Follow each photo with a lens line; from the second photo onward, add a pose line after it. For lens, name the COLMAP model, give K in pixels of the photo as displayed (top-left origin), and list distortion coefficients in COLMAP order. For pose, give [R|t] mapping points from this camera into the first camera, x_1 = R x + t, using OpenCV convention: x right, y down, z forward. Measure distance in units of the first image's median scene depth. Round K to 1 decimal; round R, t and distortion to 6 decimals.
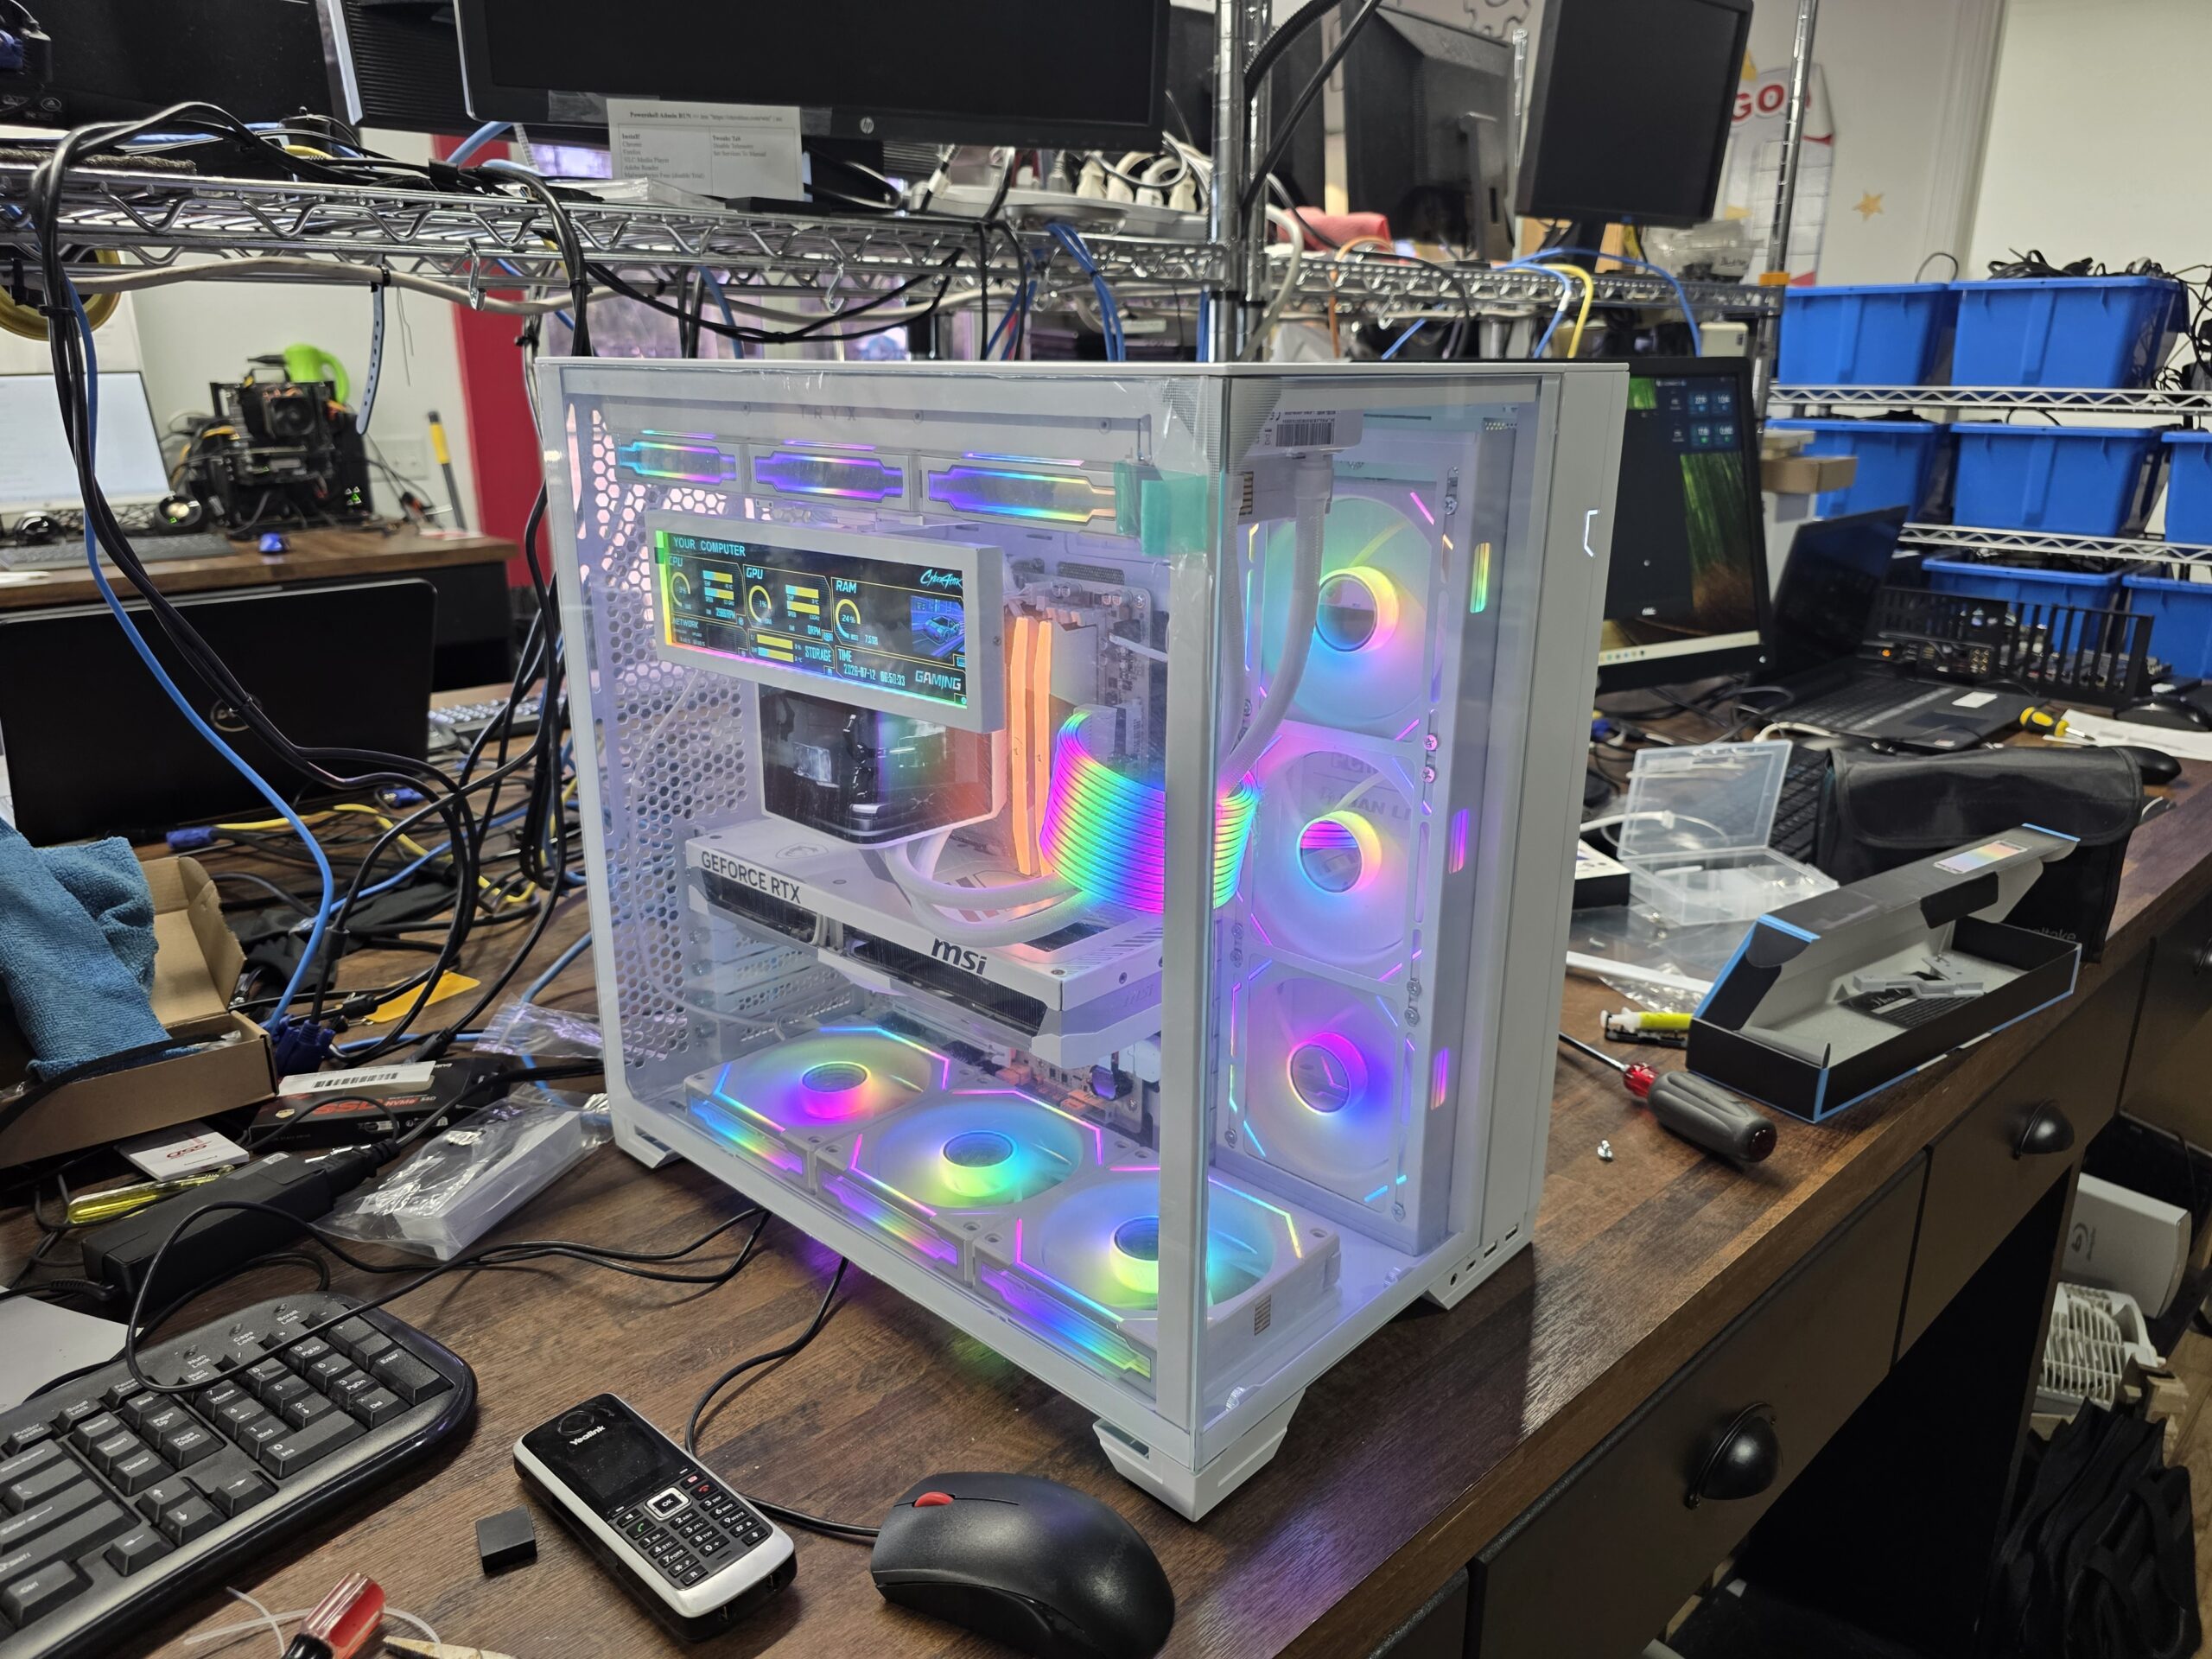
lens RADIAL K [[1515.4, 0, 1085.8], [0, 1515.4, 858.9], [0, 0, 1]] dist [0.039251, -0.036816]
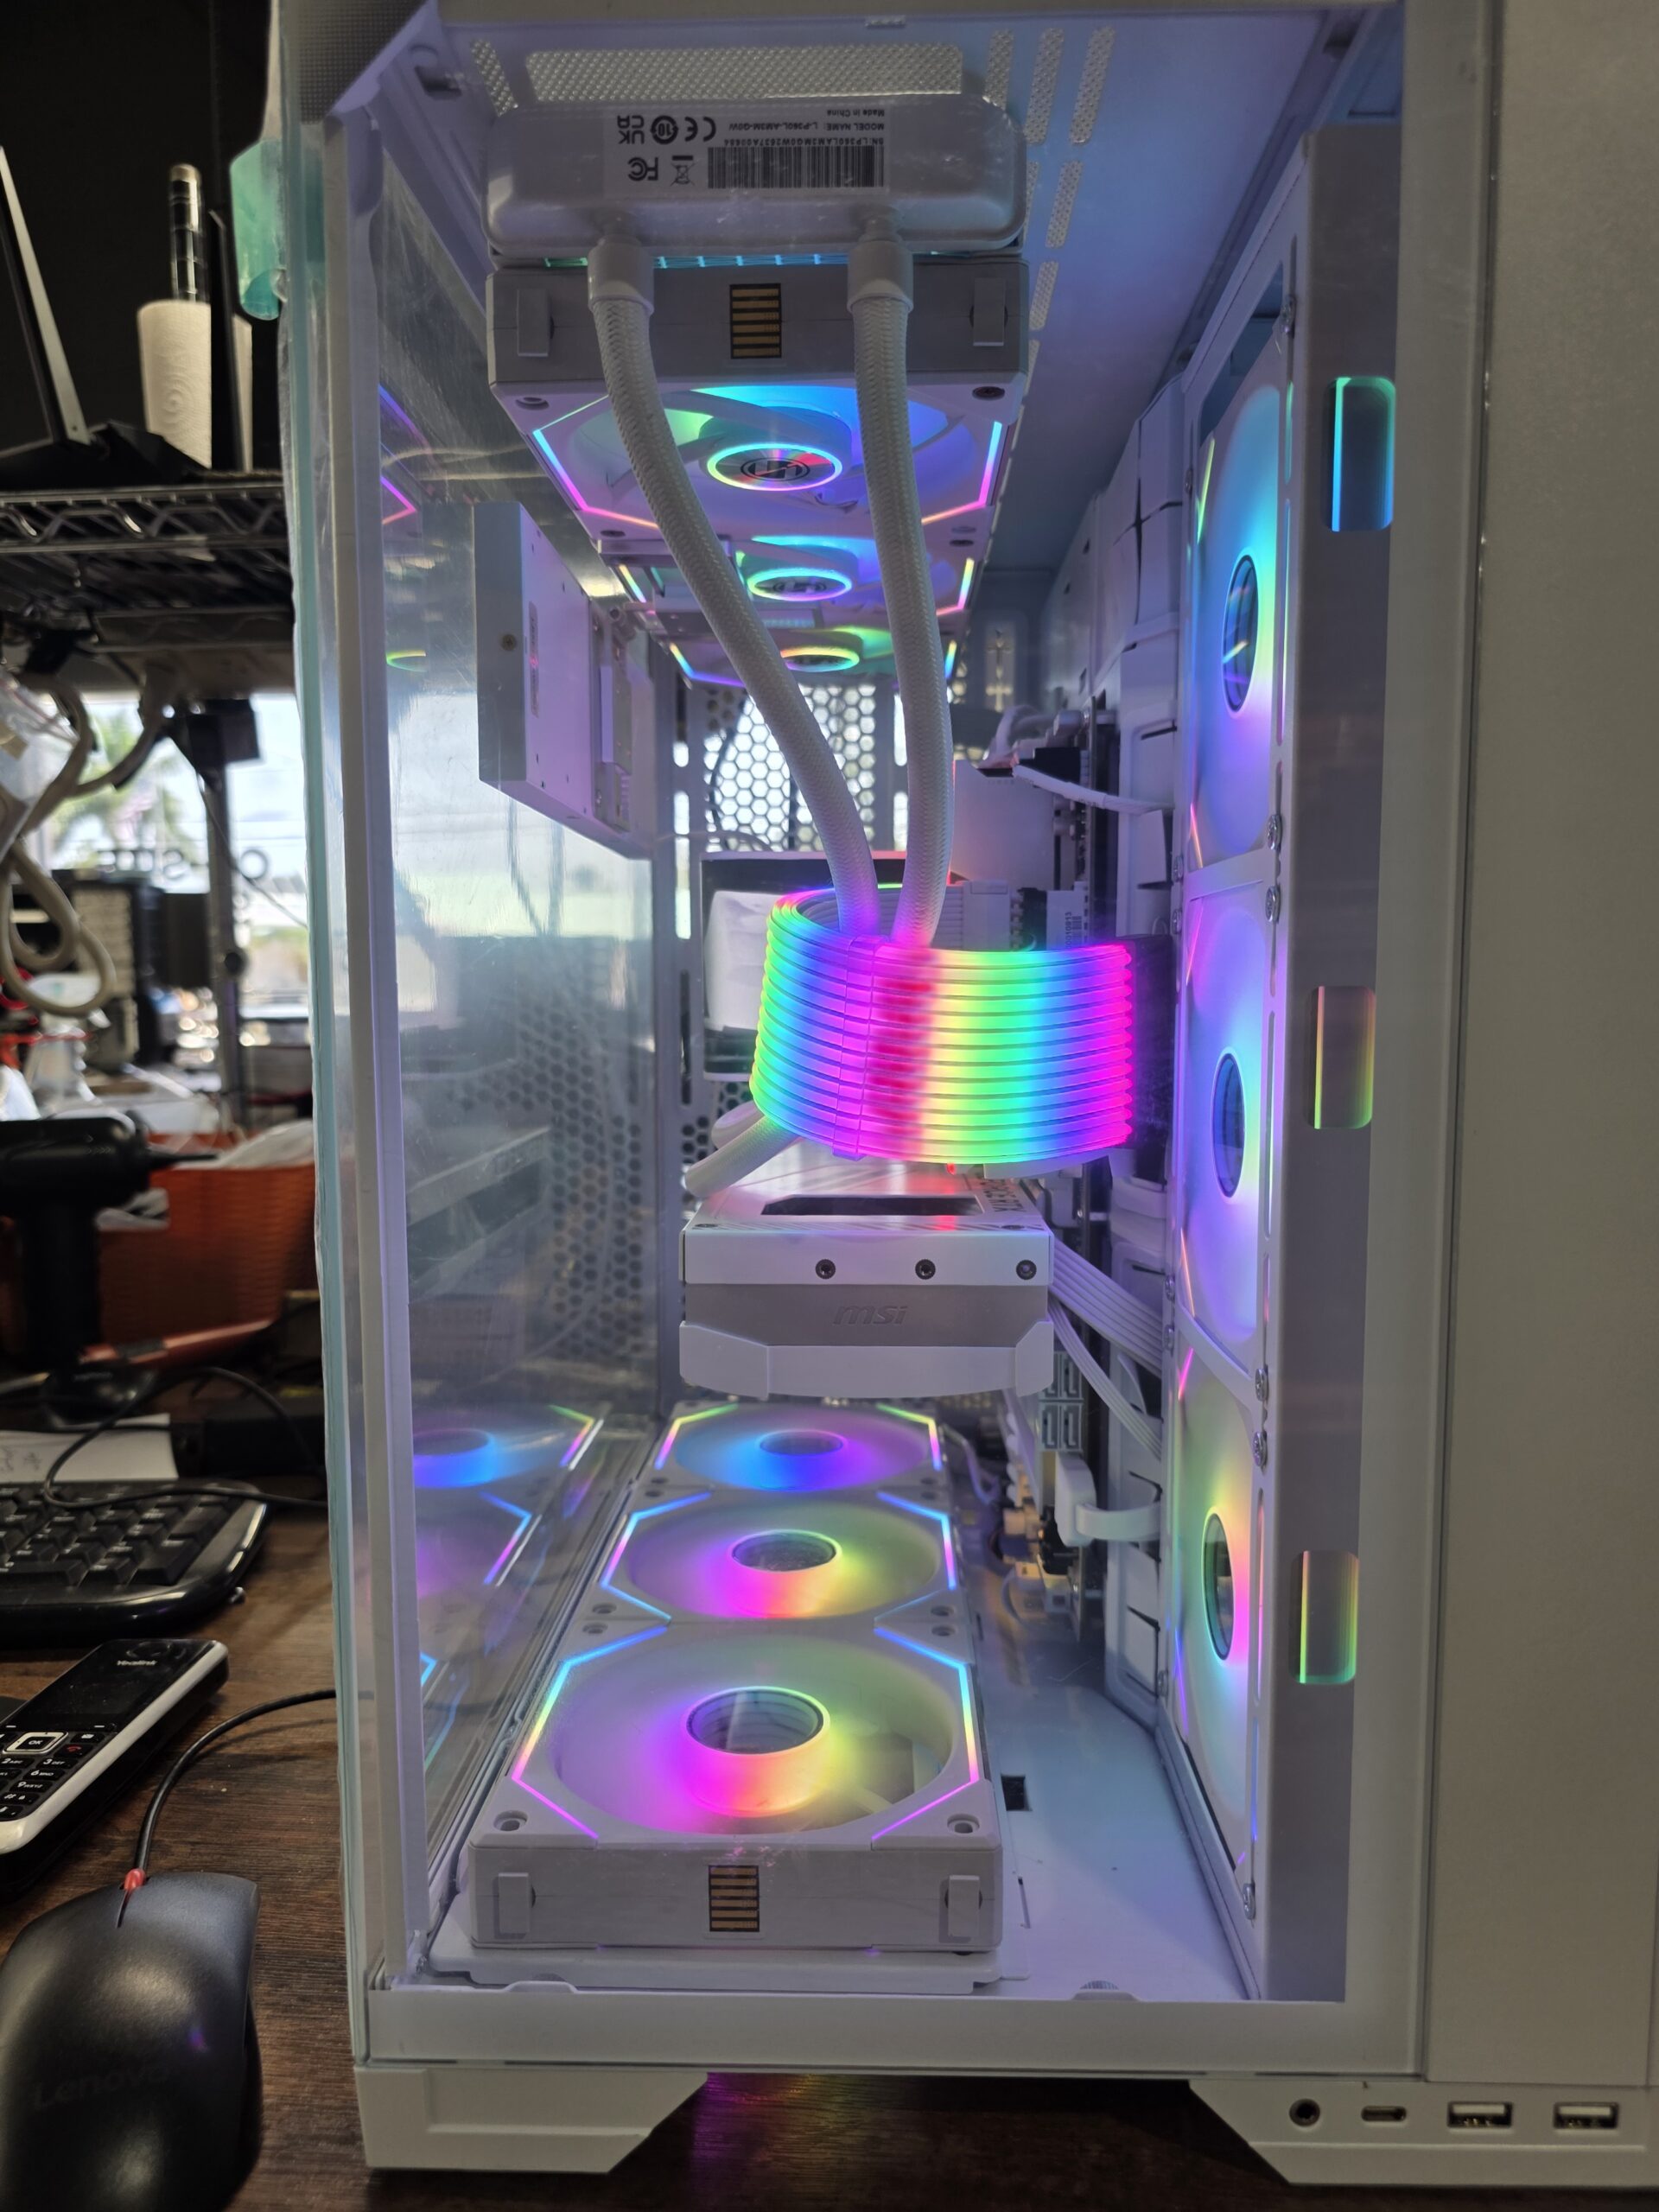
lens RADIAL K [[1543.0, 0, 829.5], [0, 1543.0, 1106.0], [0, 0, 1]] dist [0.021045, -0.025154]
pose [[0.662992, 0.064080, -0.745879, 0.411945], [-0.226699, 0.966735, -0.118452, 0.074779], [0.713477, 0.247623, 0.655465, 0.489089]]
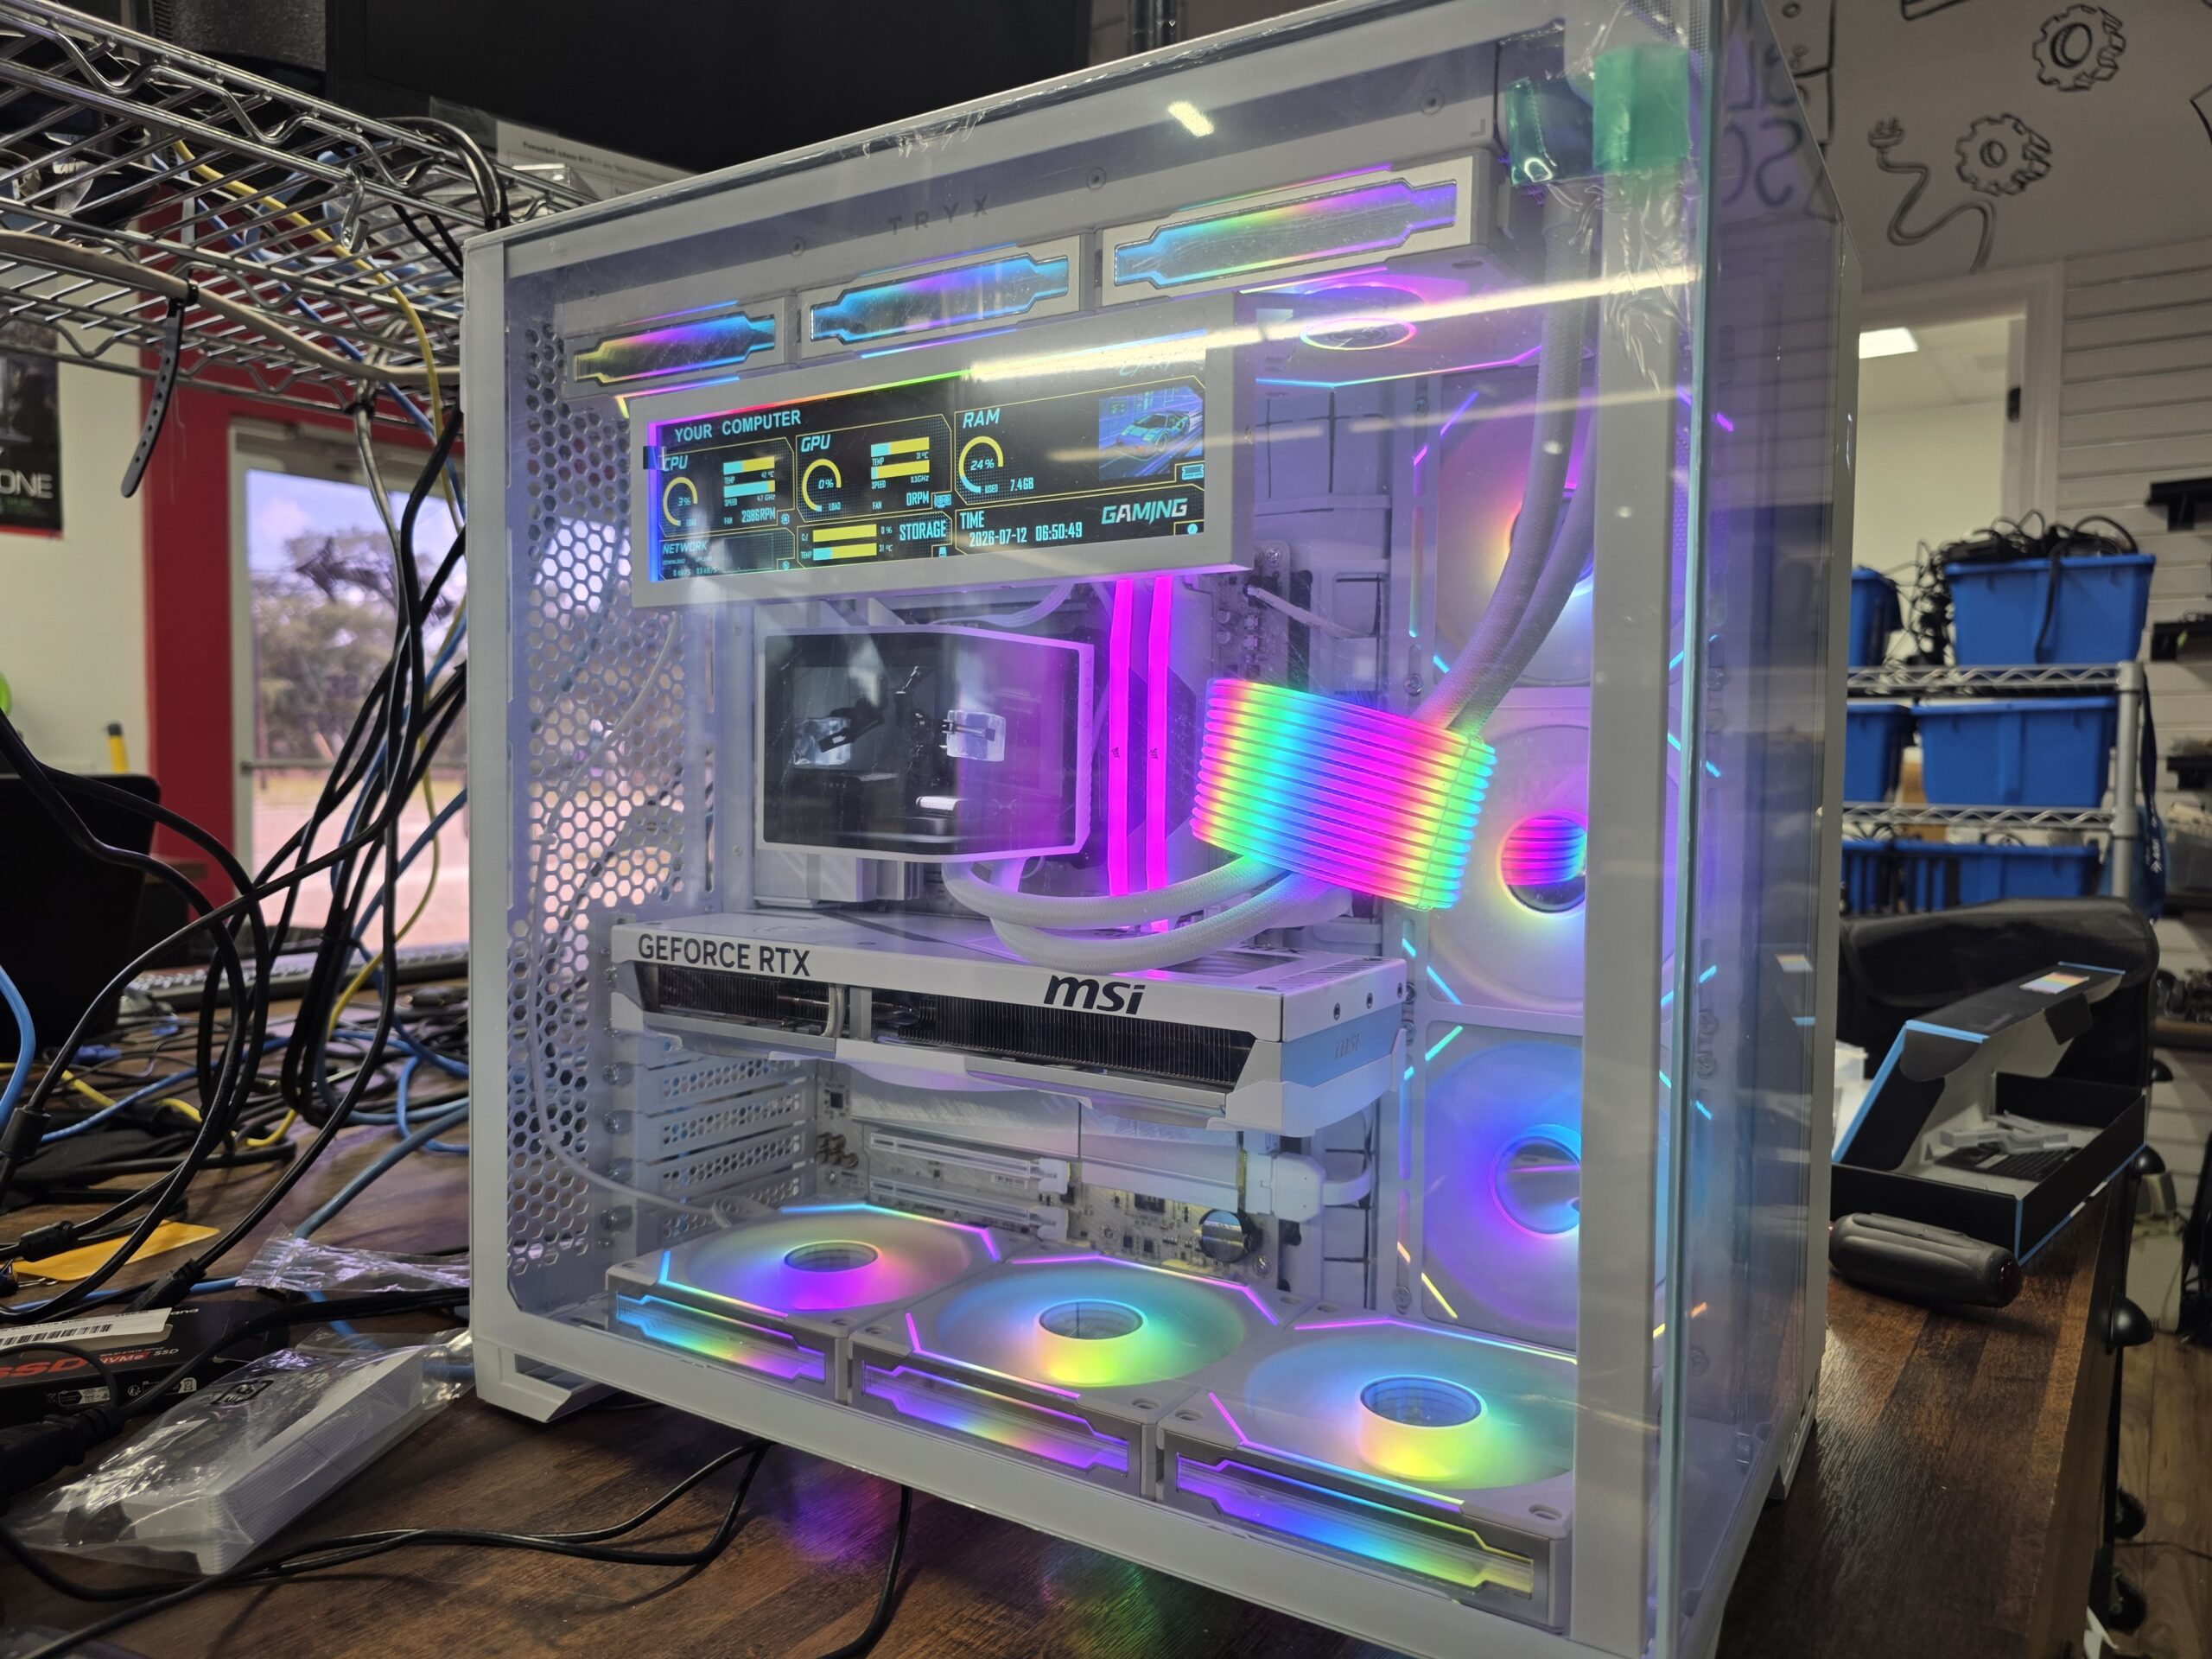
lens RADIAL K [[1533.1, 0, 1092.7], [0, 1533.1, 839.6], [0, 0, 1]] dist [0.034180, -0.037212]
pose [[0.981578, -0.005743, 0.190974, -0.186133], [0.054694, 0.966163, -0.252065, 0.147533], [-0.183065, 0.257867, 0.948679, 0.274601]]
